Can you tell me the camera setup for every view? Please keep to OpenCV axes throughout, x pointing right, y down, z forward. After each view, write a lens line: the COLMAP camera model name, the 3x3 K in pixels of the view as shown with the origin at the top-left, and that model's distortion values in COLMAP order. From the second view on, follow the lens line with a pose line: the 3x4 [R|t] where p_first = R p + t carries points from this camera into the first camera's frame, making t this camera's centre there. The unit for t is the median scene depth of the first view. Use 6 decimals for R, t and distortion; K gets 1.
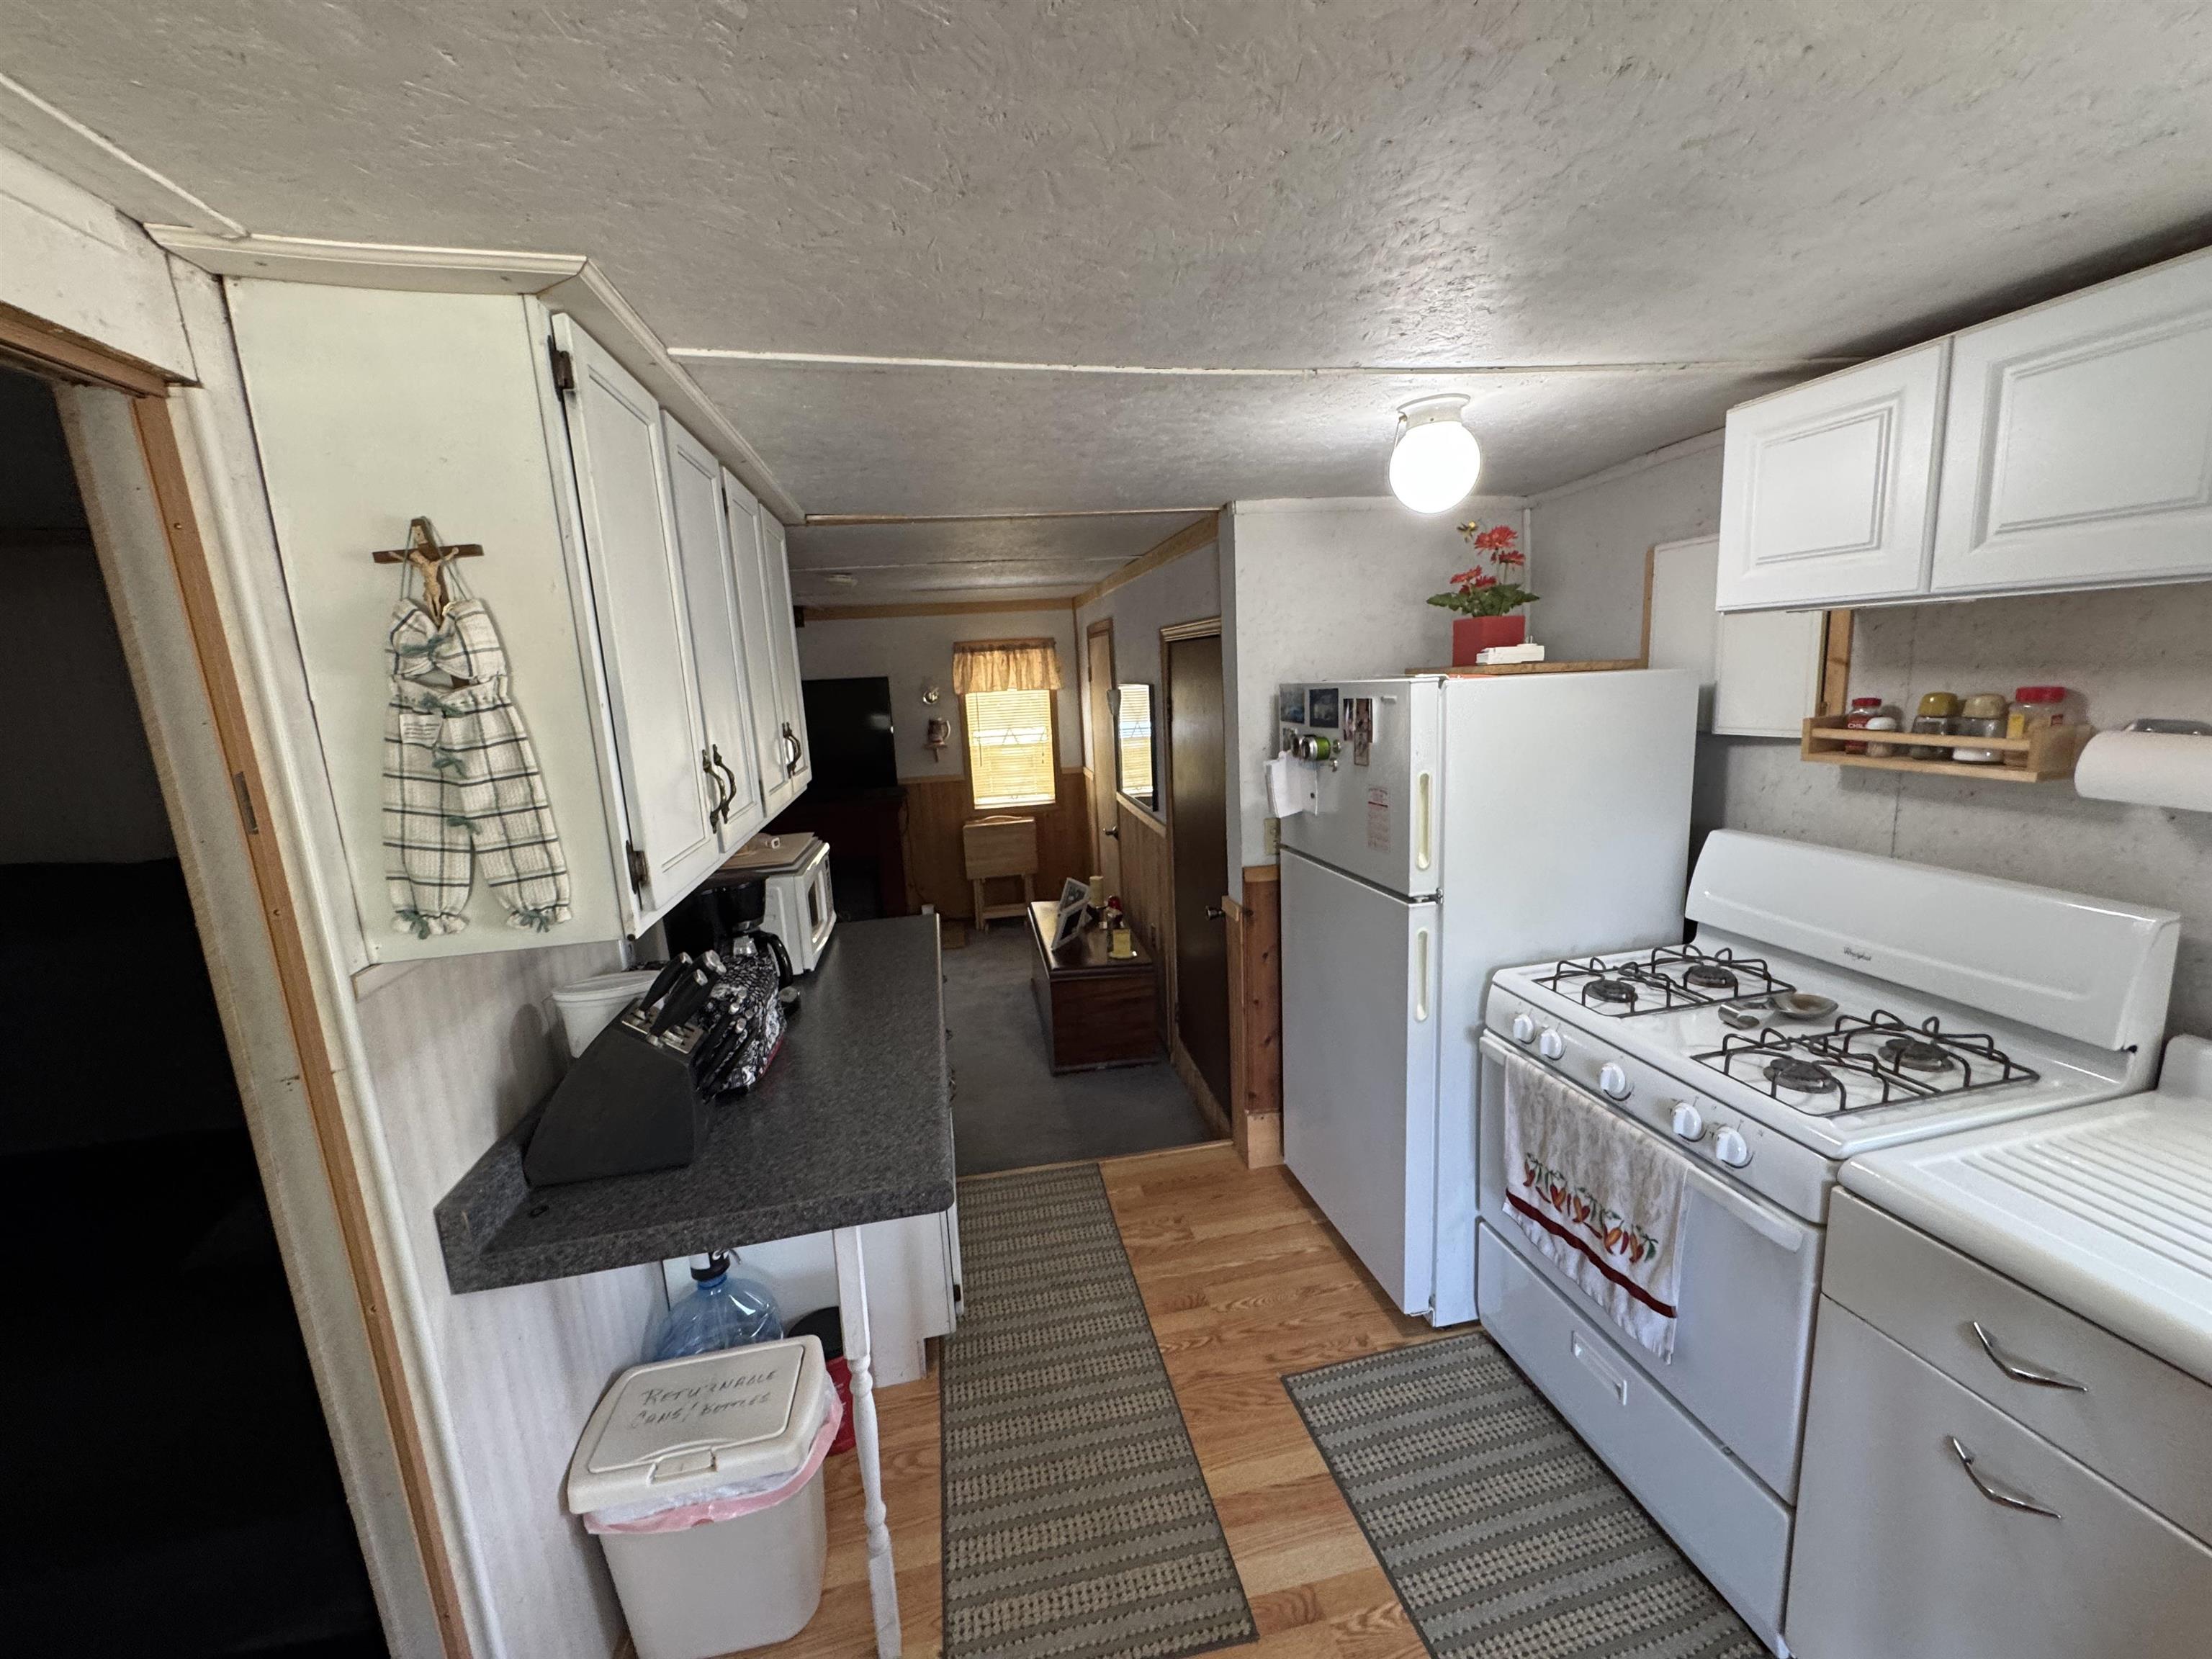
lens RADIAL K [[871.6, 0, 1108.8], [0, 871.6, 832.4], [0, 0, 1]] dist [-0.004377, 0.000708]
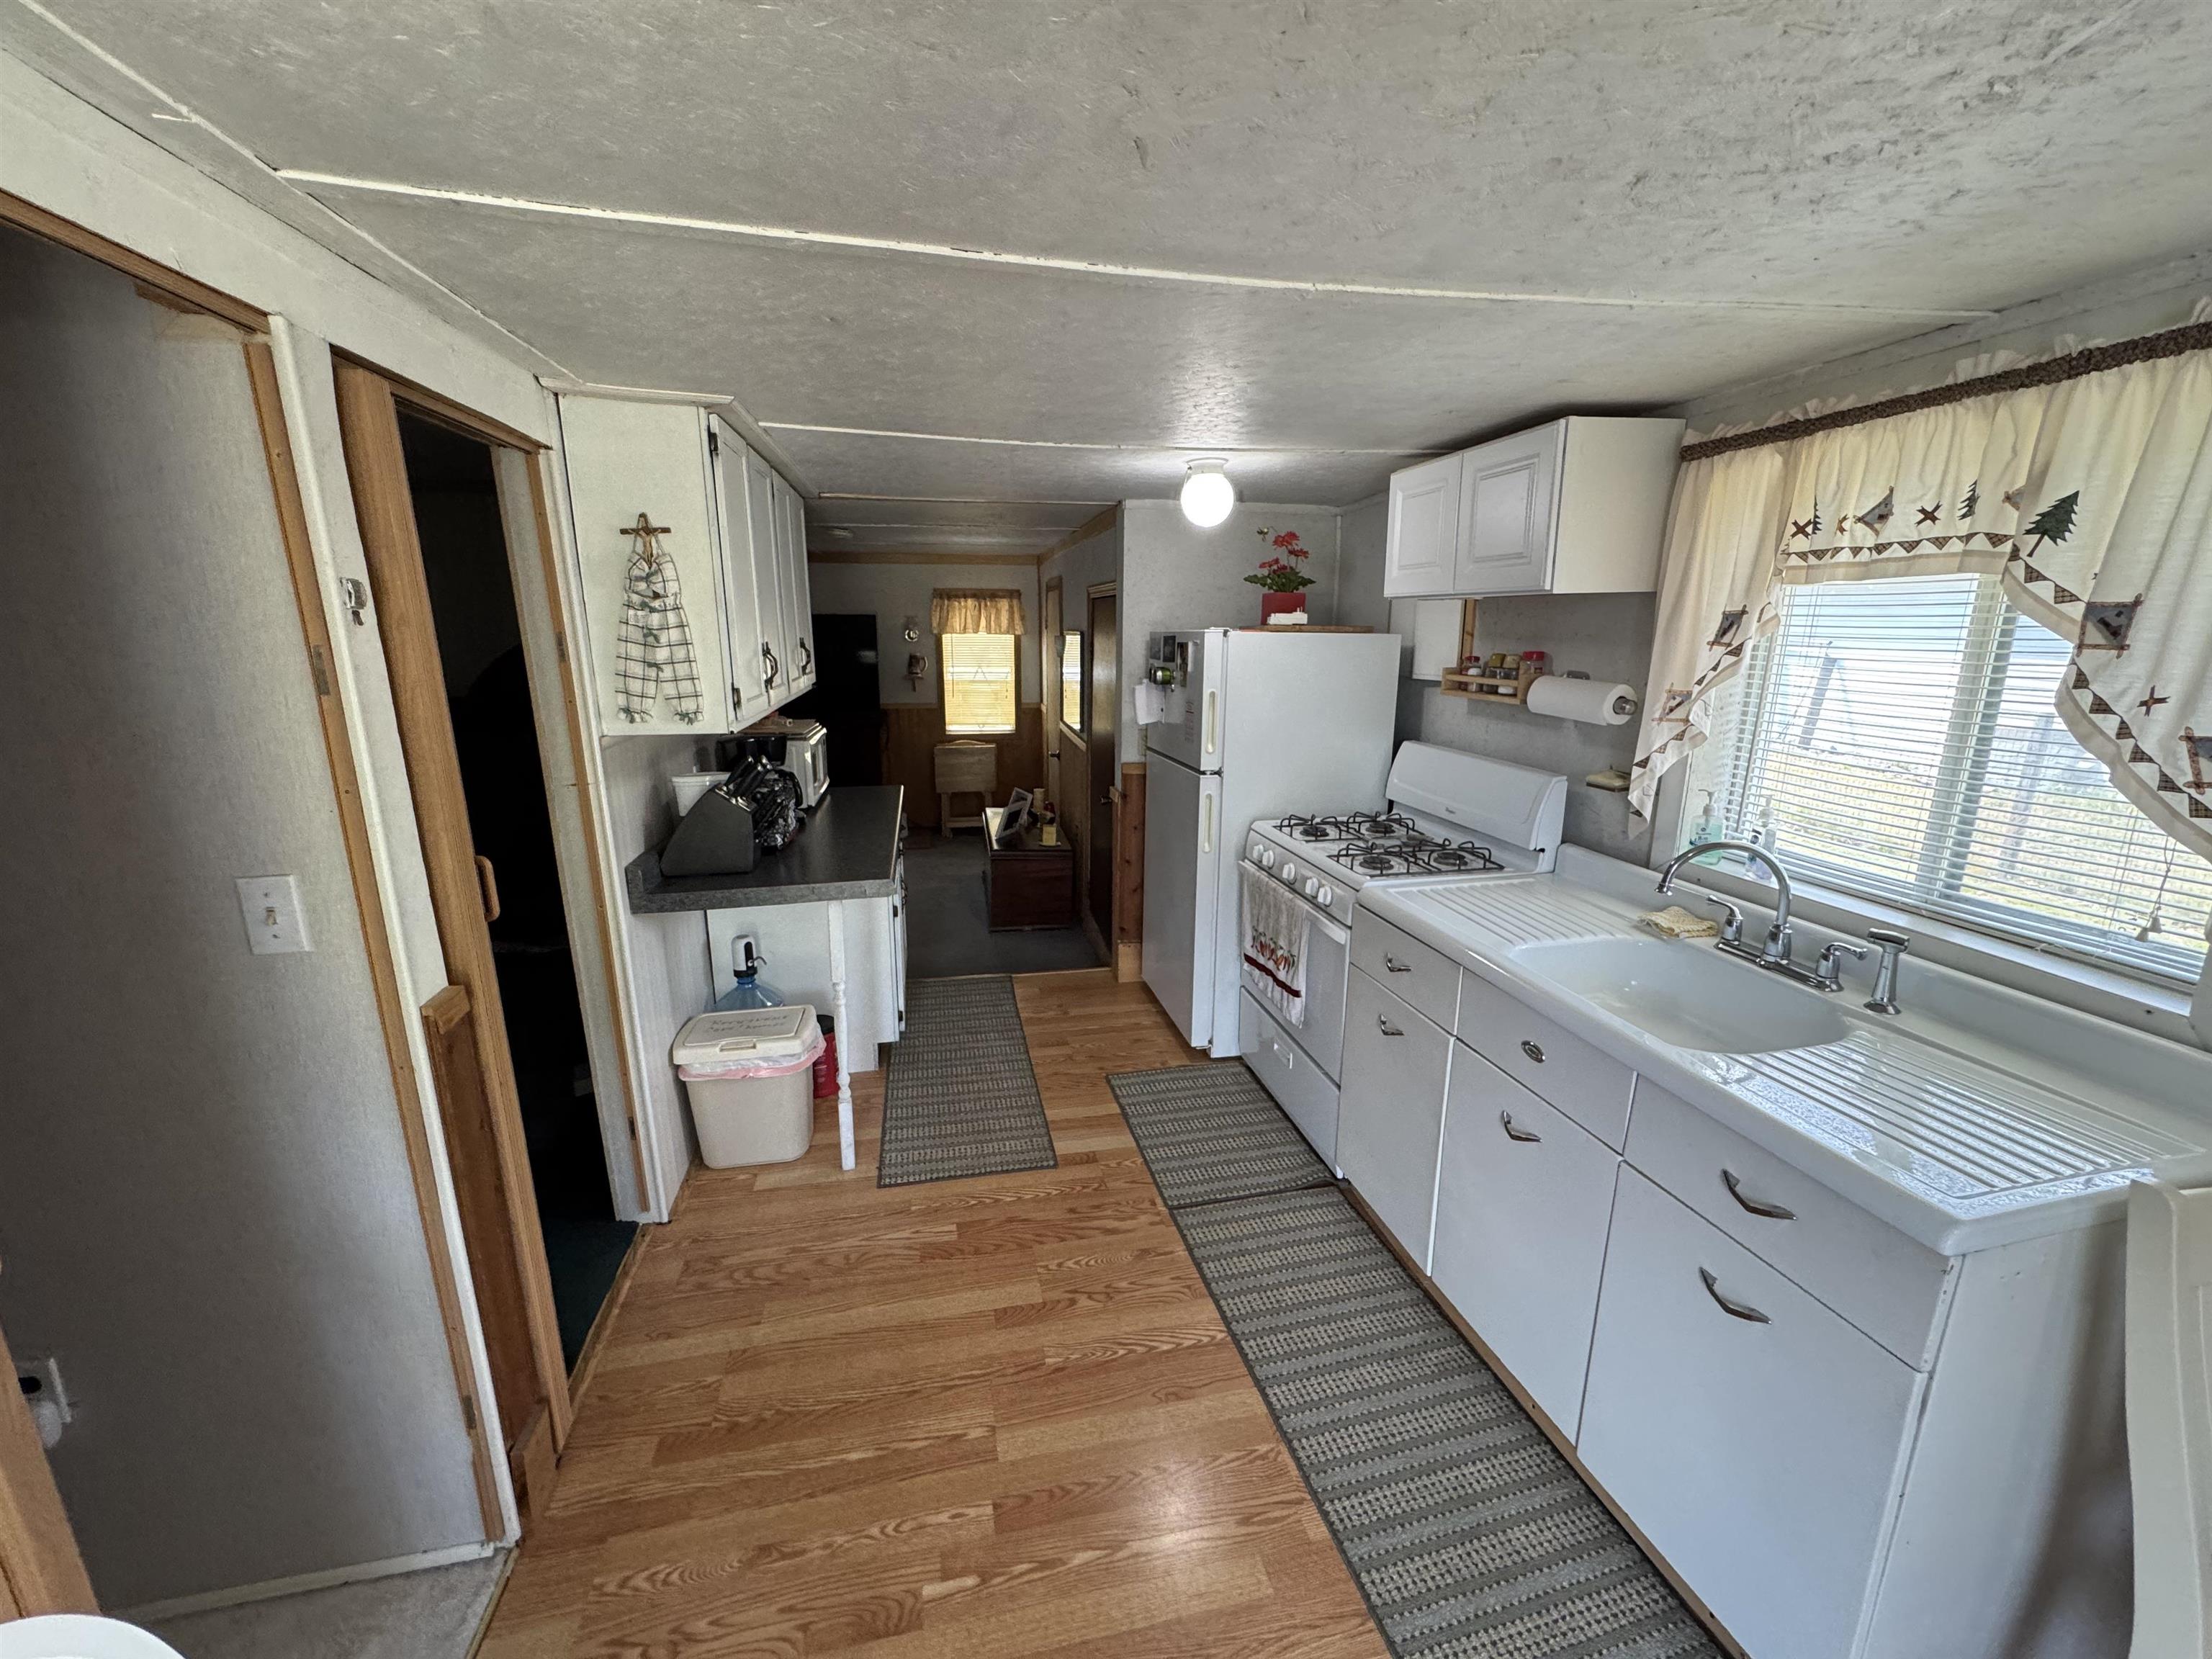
lens RADIAL K [[871.6, 0, 1108.6], [0, 871.6, 829.7], [0, 0, 1]] dist [-0.004377, 0.000708]
pose [[0.998435, 0.052734, 0.018623, 0.155876], [-0.053526, 0.997552, 0.045001, 0.118020], [-0.016204, -0.045928, 0.998813, -0.562473]]
